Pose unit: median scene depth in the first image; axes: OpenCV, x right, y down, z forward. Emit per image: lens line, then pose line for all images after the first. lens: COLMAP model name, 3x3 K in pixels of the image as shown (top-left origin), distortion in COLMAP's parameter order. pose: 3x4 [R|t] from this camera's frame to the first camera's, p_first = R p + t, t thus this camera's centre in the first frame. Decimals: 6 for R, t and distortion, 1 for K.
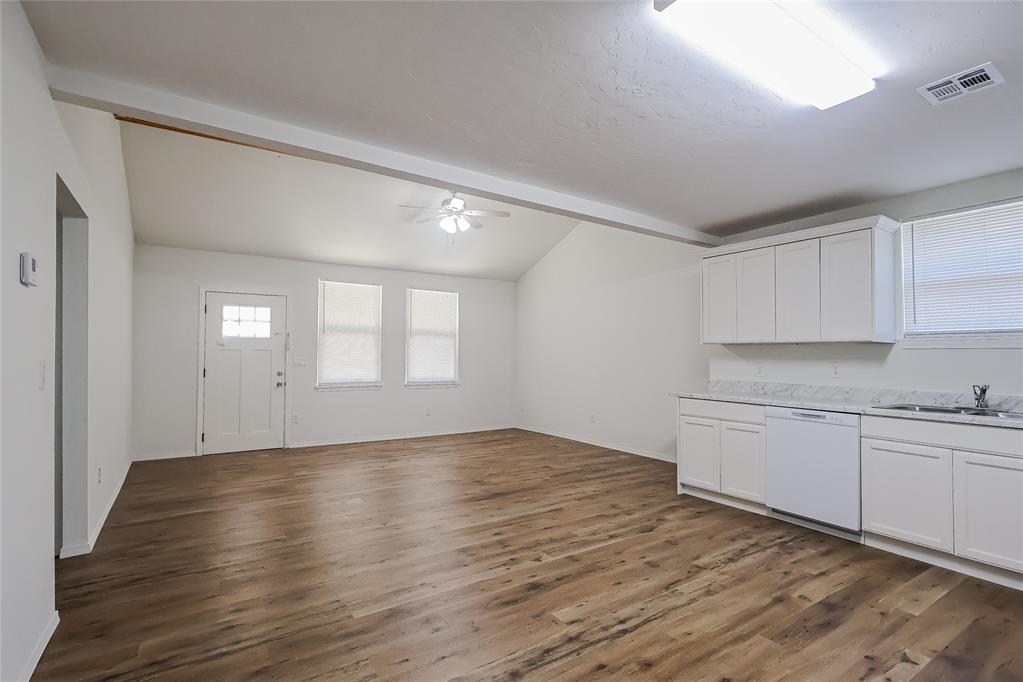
lens RADIAL K [[483.8, 0, 506.7], [0, 483.8, 344.2], [0, 0, 1]] dist [0.012712, -0.000823]
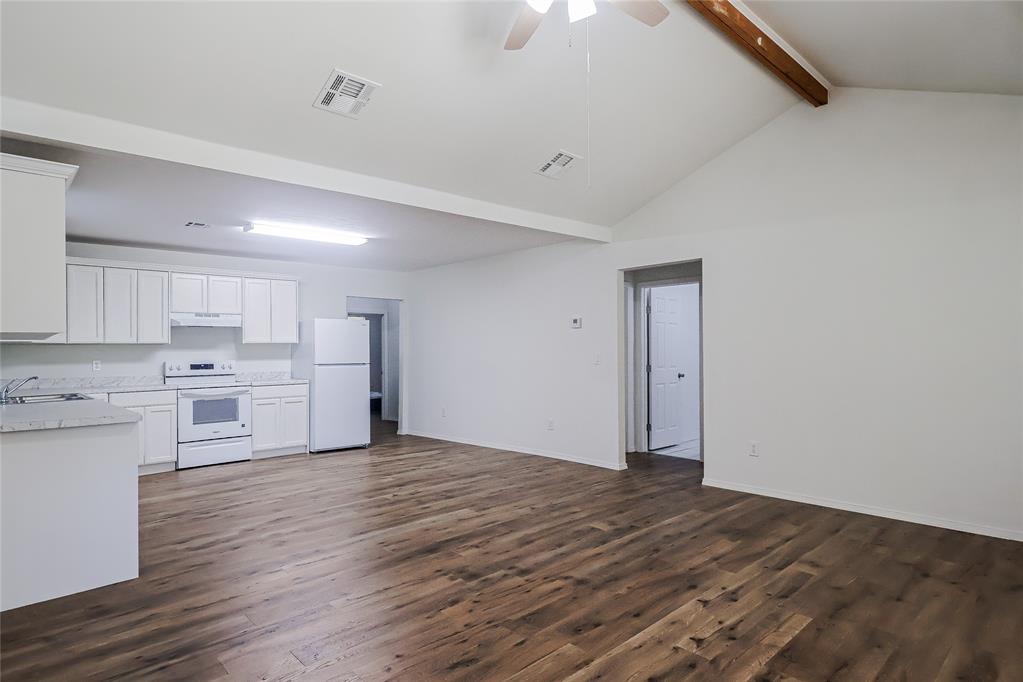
lens RADIAL K [[557.7, 0, 513.0], [0, 557.7, 342.8], [0, 0, 1]] dist [-0.008498, 0.000278]
pose [[-0.984251, -0.003762, -0.176734, 0.010617], [0.003545, 0.999152, -0.041009, 0.047723], [0.176739, -0.040990, -0.983404, 2.038502]]
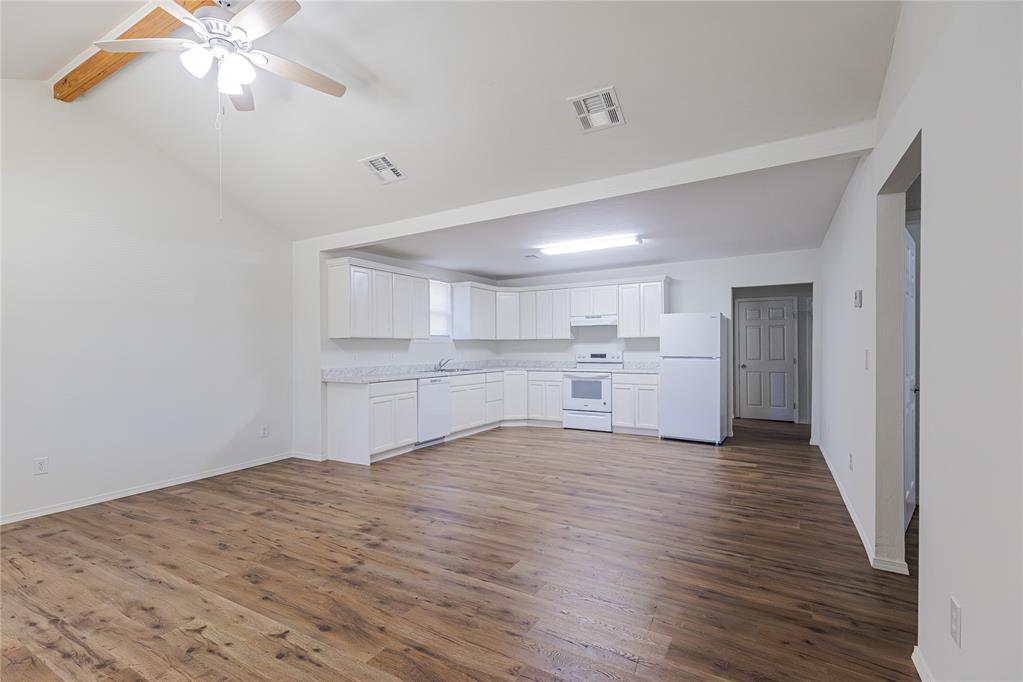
lens RADIAL K [[483.8, 0, 503.4], [0, 483.8, 346.7], [0, 0, 1]] dist [0.012712, -0.000823]
pose [[-0.438783, -0.009855, 0.898539, -0.955388], [-0.021005, 0.999779, 0.000708, 0.016249], [-0.898347, -0.018564, -0.438893, 1.397603]]
